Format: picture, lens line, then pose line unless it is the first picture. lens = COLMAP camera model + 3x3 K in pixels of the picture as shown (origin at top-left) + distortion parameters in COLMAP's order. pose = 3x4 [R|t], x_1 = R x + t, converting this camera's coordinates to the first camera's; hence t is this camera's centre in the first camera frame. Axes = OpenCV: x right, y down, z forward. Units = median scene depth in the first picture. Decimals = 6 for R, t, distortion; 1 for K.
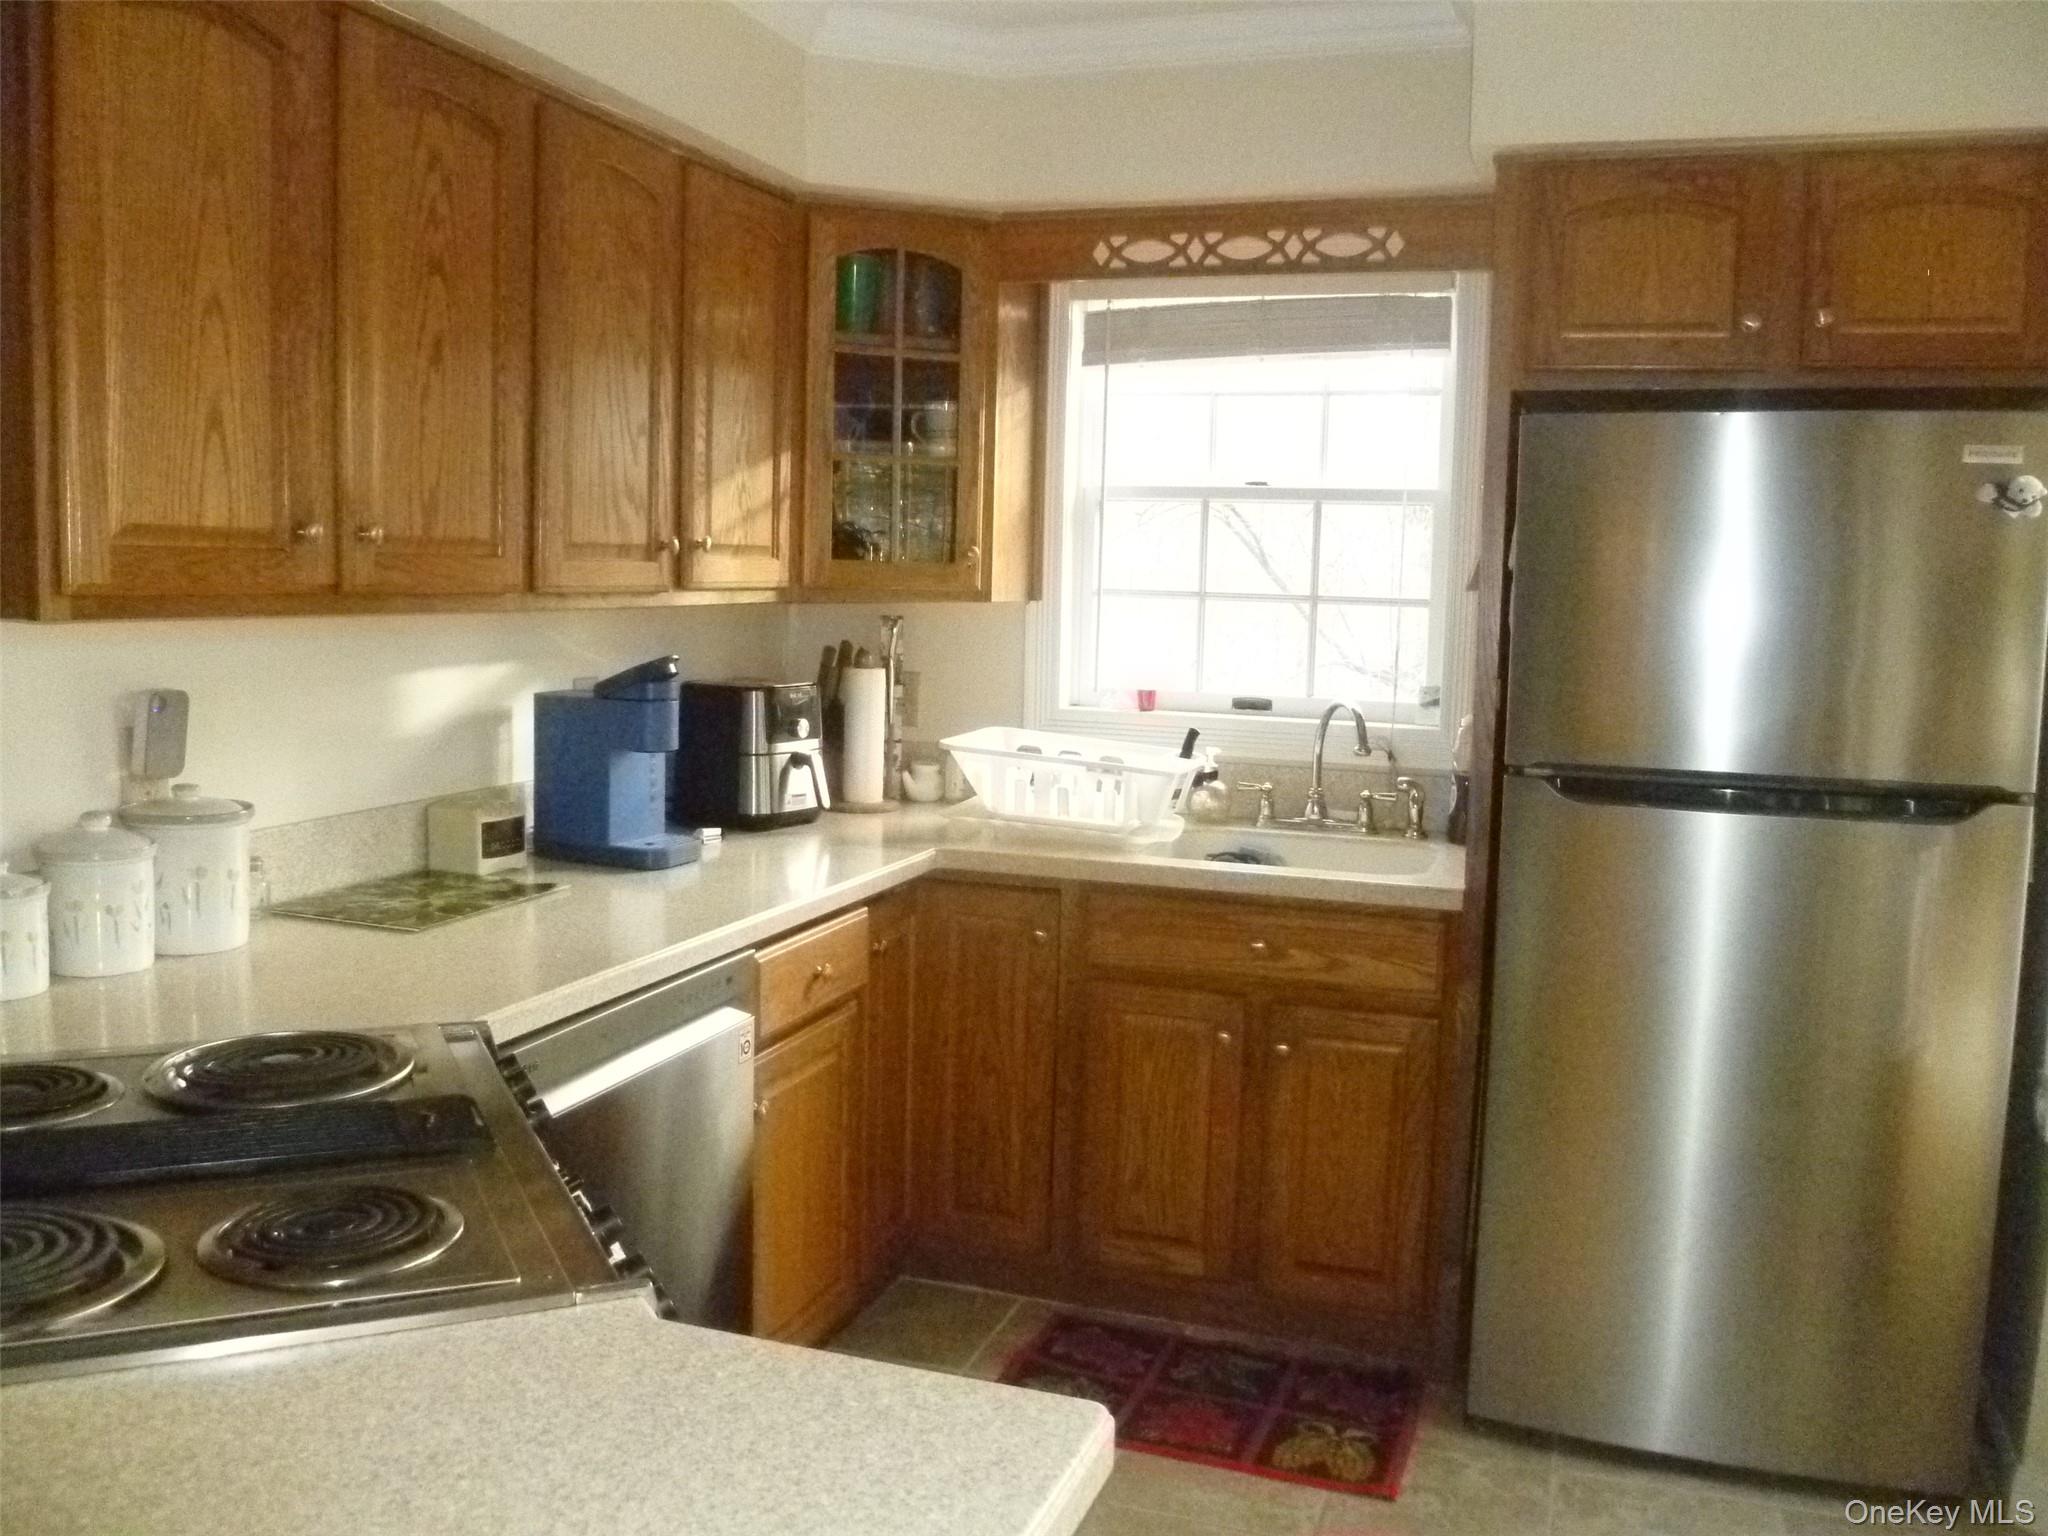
lens RADIAL K [[1749.5, 0, 1029.6], [0, 1749.5, 766.3], [0, 0, 1]] dist [-0.071915, -0.002843]
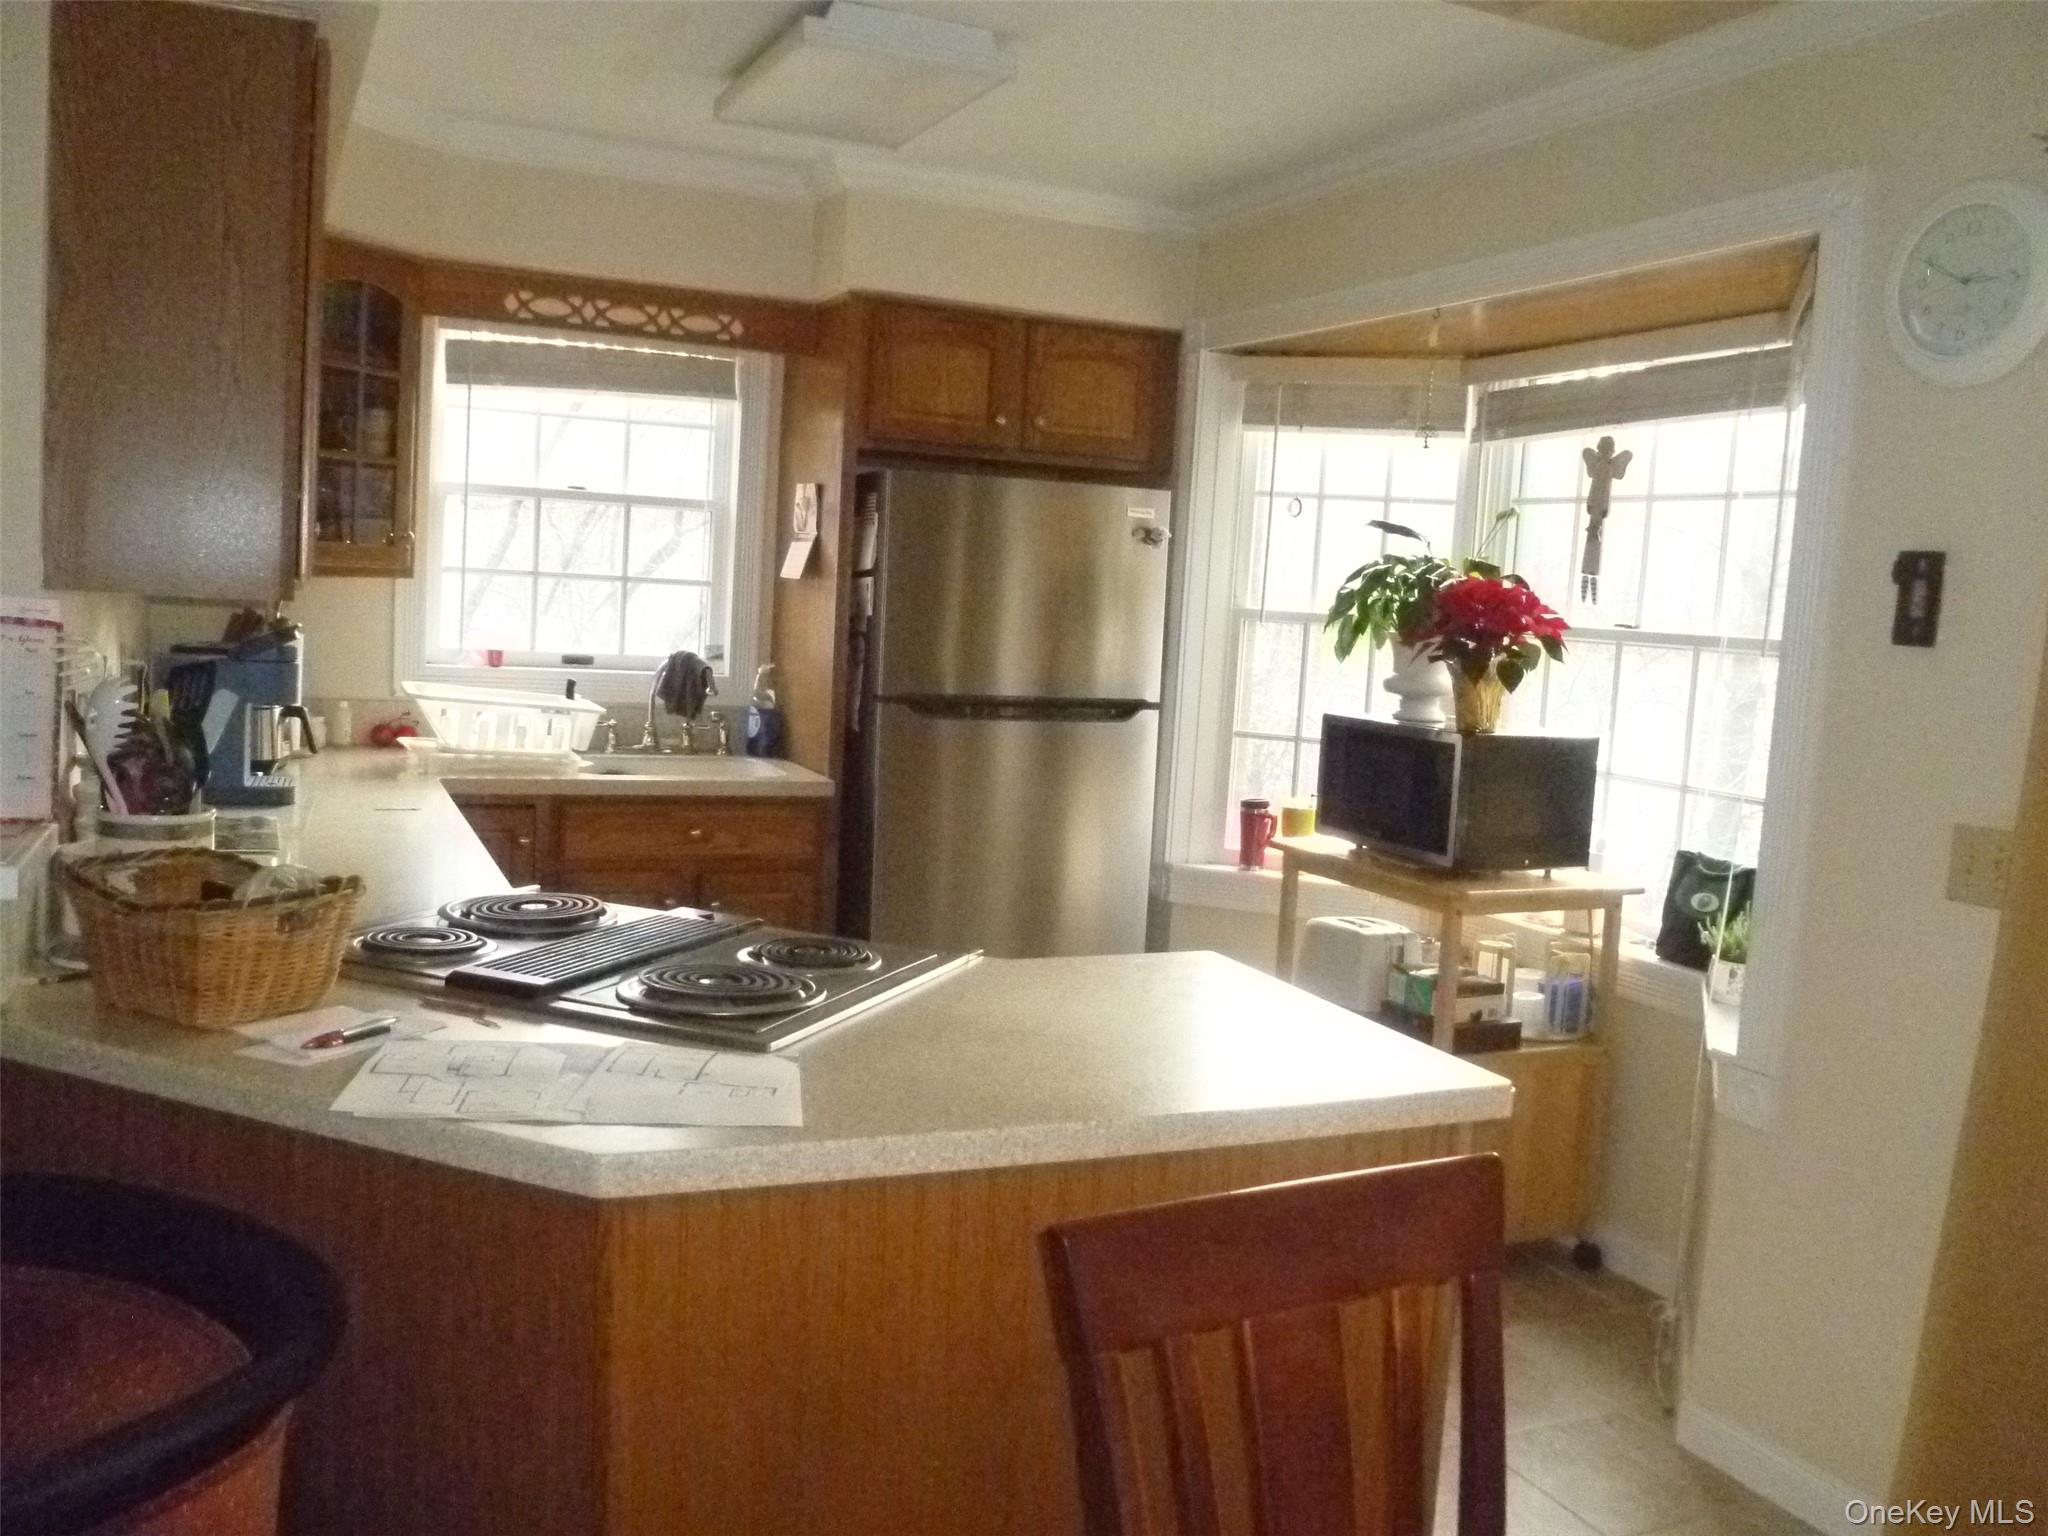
lens RADIAL K [[1749.5, 0, 1012.4], [0, 1749.5, 767.4], [0, 0, 1]] dist [-0.071915, -0.002843]
pose [[0.728458, -0.052140, 0.683103, -0.572154], [0.035018, 0.998630, 0.038880, 0.005167], [-0.684195, -0.004401, 0.729286, -0.167300]]
